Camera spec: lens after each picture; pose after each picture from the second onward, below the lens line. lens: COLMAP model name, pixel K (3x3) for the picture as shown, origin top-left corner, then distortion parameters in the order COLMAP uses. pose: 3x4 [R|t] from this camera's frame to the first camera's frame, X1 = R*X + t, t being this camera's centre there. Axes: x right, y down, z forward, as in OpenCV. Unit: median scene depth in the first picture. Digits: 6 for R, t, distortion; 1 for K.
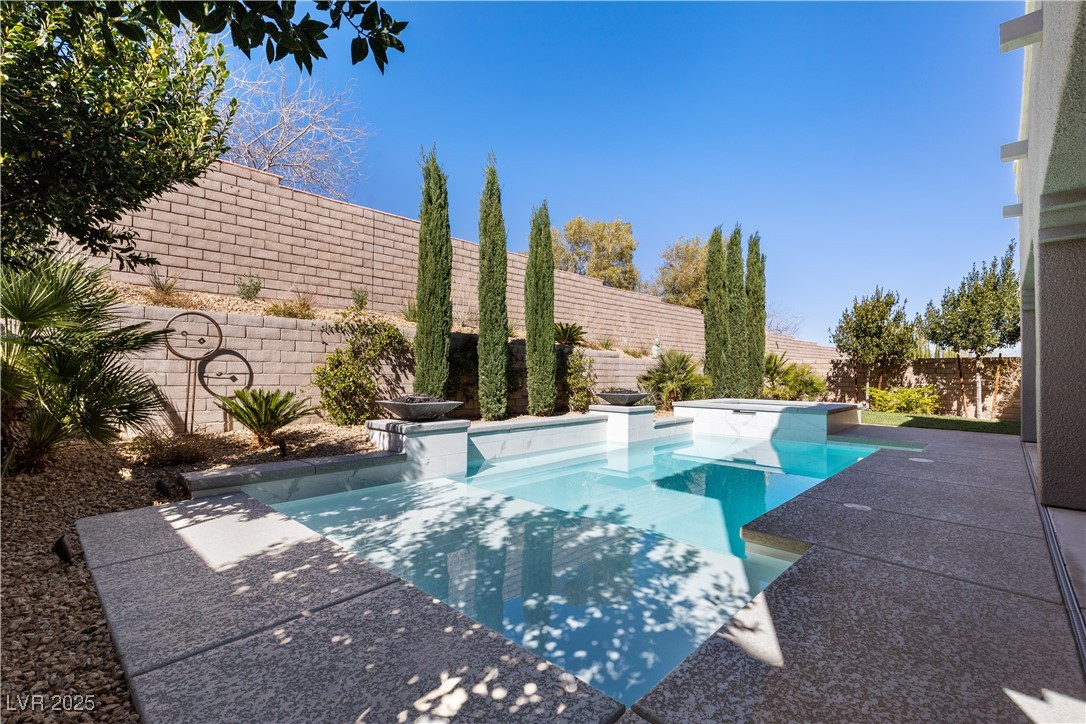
lens RADIAL K [[478.8, 0, 547.4], [0, 478.8, 363.1], [0, 0, 1]] dist [0.014150, 0.000077]
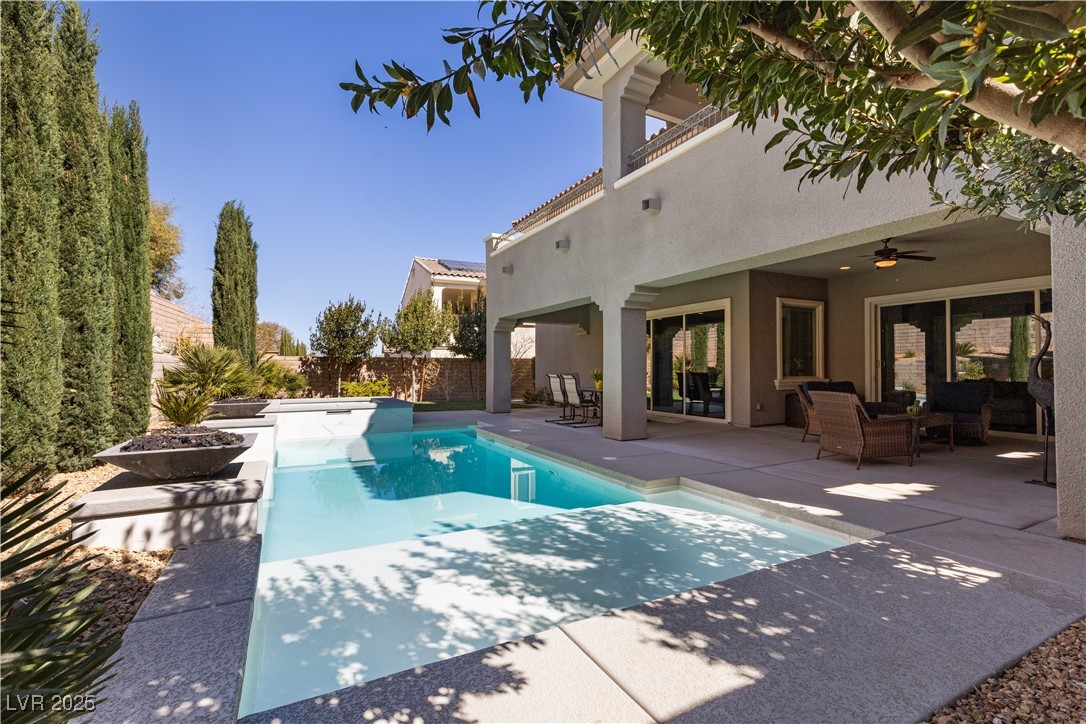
lens RADIAL K [[478.8, 0, 547.4], [0, 478.8, 363.1], [0, 0, 1]] dist [0.014150, 0.000077]
pose [[0.310022, -0.000202, 0.950729, -0.973405], [-0.013458, 0.999899, 0.004600, -0.029201], [-0.950634, -0.014221, 0.309988, 0.717187]]
